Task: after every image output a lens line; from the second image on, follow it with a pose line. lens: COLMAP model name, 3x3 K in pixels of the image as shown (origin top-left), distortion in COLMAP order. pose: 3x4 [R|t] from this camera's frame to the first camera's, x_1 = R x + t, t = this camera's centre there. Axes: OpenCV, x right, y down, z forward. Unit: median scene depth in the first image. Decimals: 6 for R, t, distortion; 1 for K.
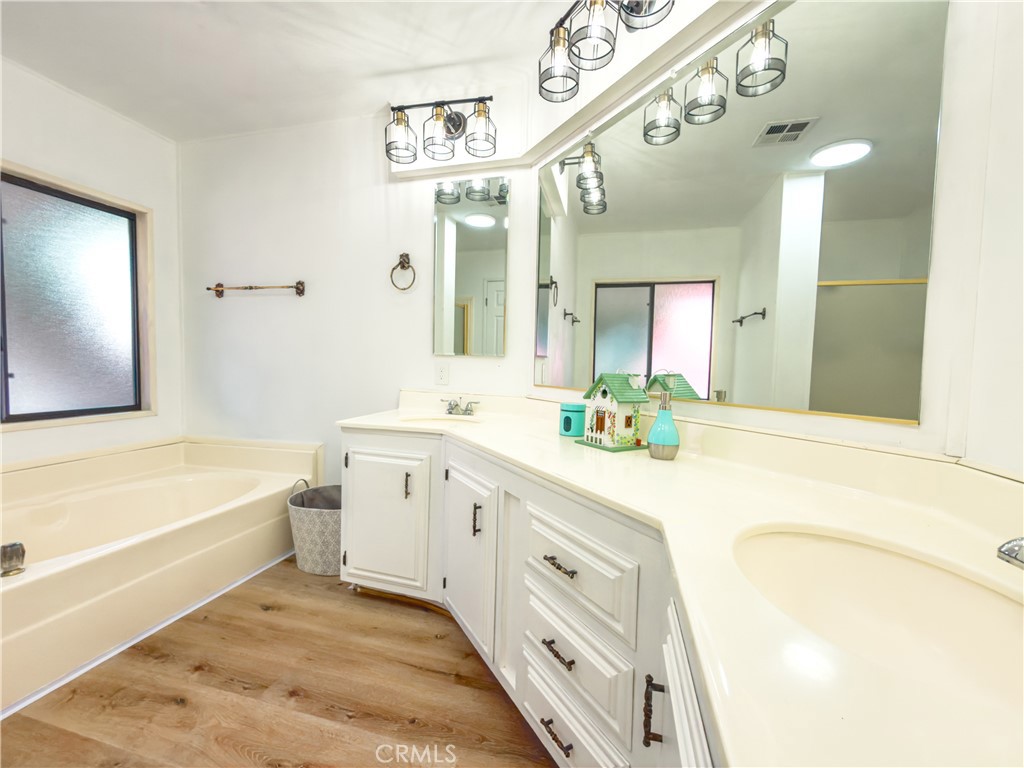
lens RADIAL K [[408.0, 0, 511.3], [0, 408.0, 384.3], [0, 0, 1]] dist [-0.000491, -0.000315]
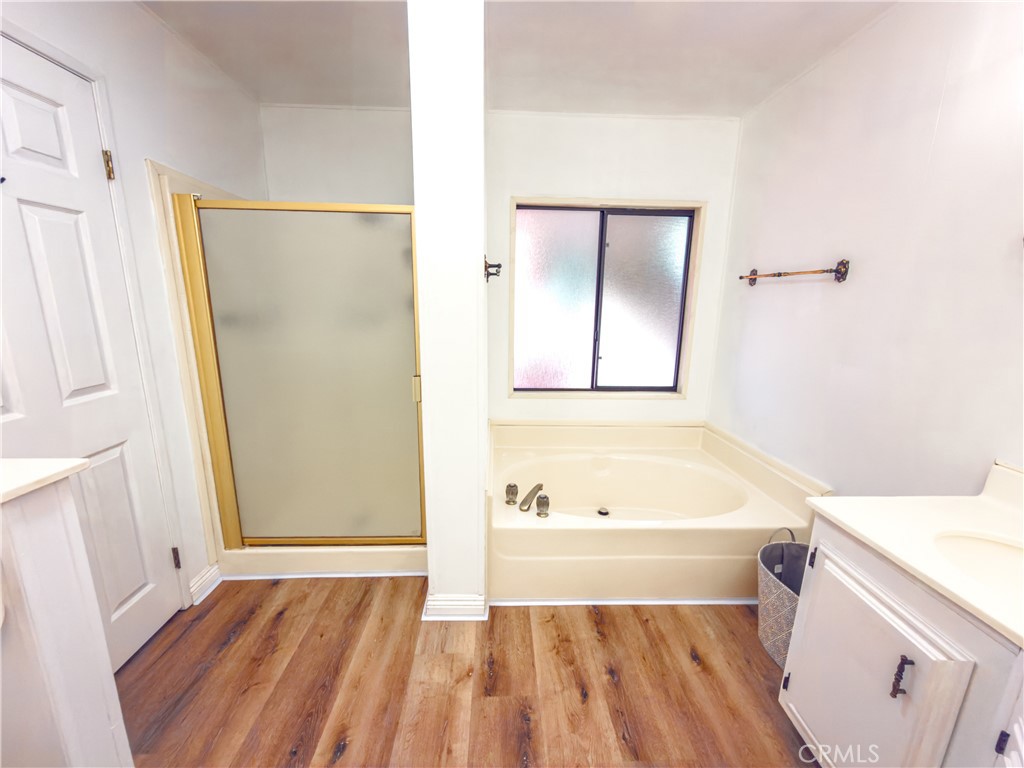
lens RADIAL K [[408.0, 0, 511.3], [0, 408.0, 384.3], [0, 0, 1]] dist [-0.000491, -0.000315]
pose [[0.287475, 0.177149, -0.941263, 0.023067], [-0.061462, 0.984133, 0.166445, -0.146033], [0.955814, 0.010003, 0.293801, 0.289001]]
